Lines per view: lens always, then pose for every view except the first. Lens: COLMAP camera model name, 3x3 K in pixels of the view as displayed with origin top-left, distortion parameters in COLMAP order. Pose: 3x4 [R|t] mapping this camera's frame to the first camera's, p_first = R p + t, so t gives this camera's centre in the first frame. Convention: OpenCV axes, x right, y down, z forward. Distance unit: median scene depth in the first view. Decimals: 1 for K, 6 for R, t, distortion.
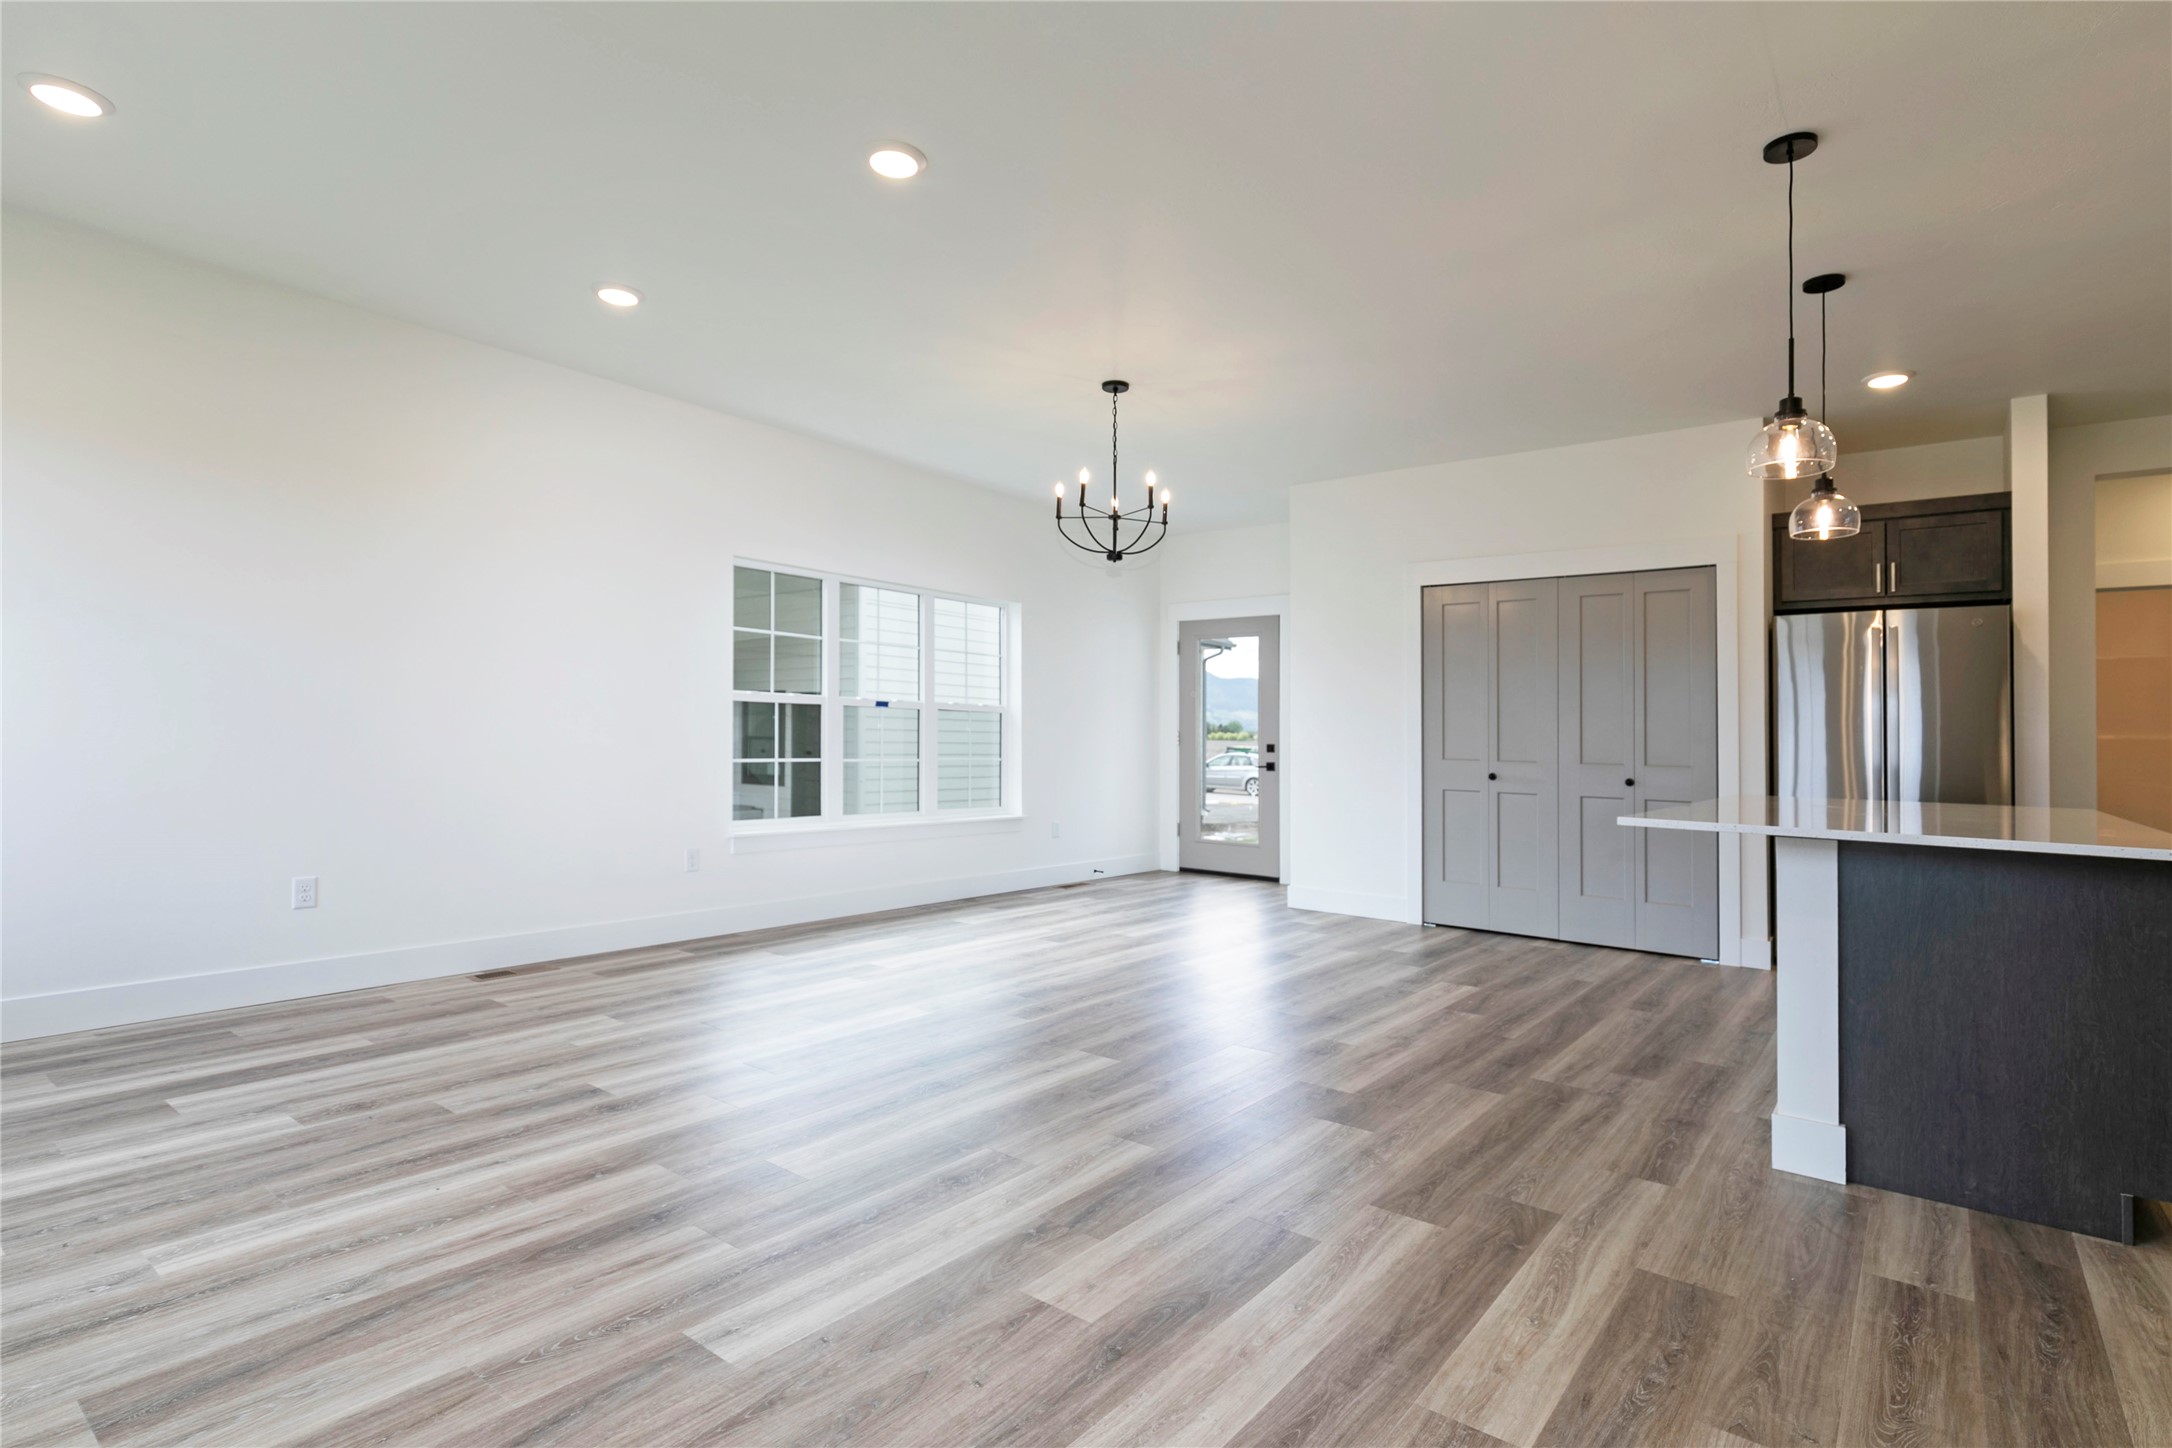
lens RADIAL K [[1066.8, 0, 1097.9], [0, 1066.8, 716.5], [0, 0, 1]] dist [0.004462, -0.000431]
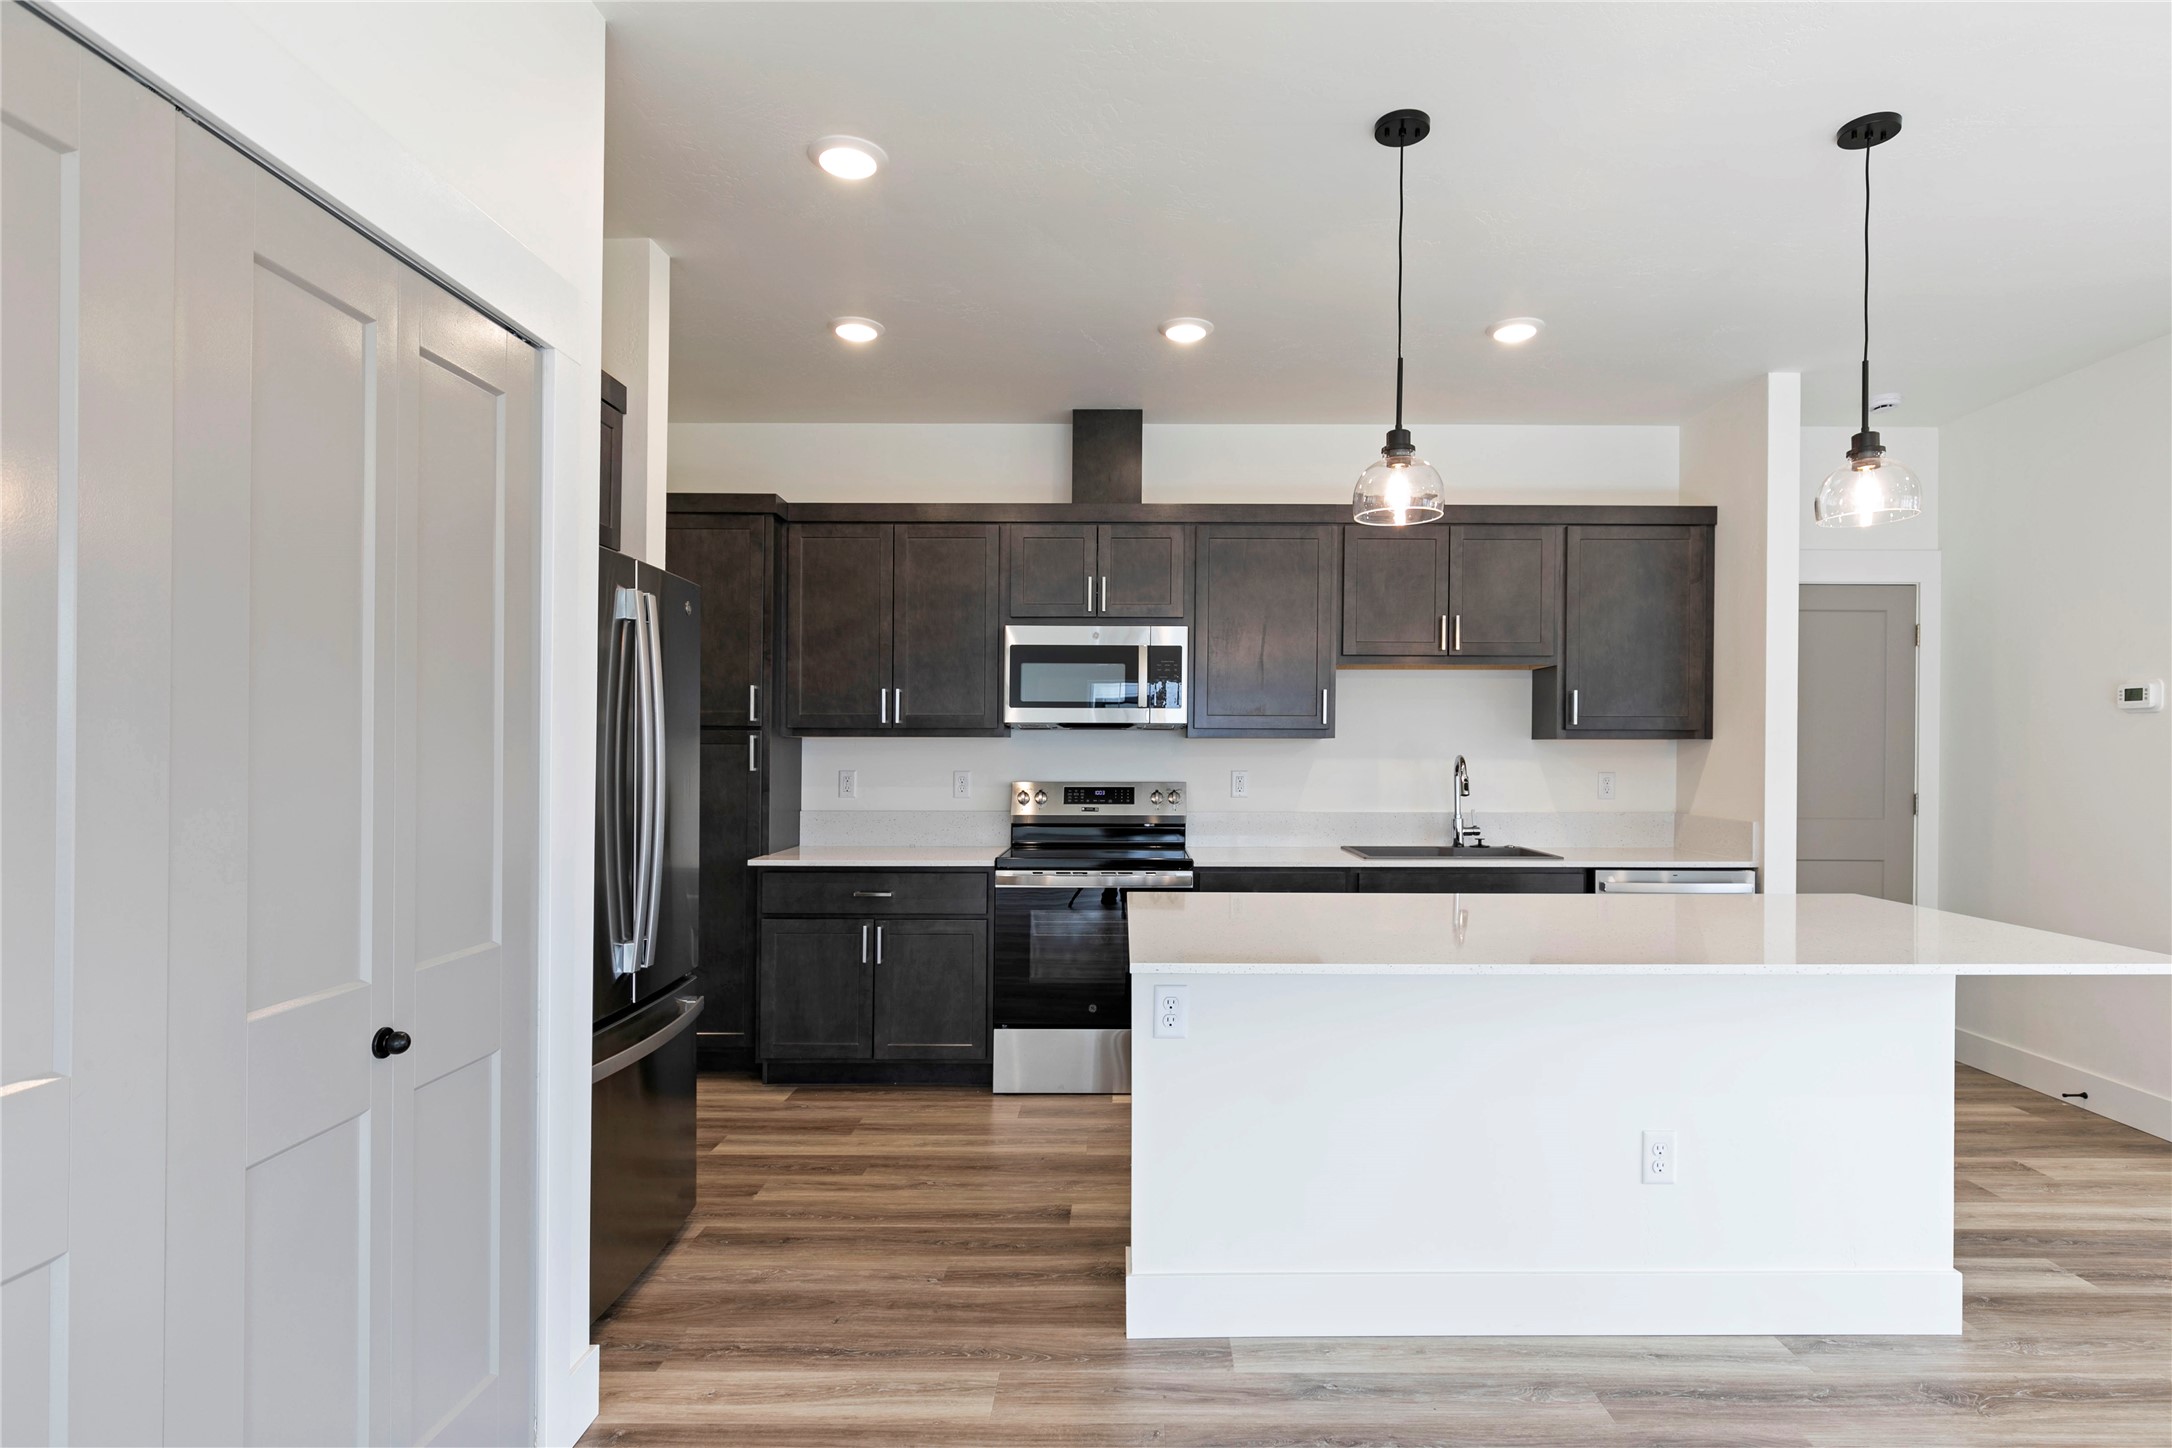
lens RADIAL K [[1112.0, 0, 1134.2], [0, 1112.0, 747.4], [0, 0, 1]] dist [0.000543, 0.000361]
pose [[-0.616928, -0.025409, 0.786609, 0.284338], [-0.034740, 0.999384, 0.005036, -0.036736], [-0.786252, -0.024220, -0.617431, 1.768343]]
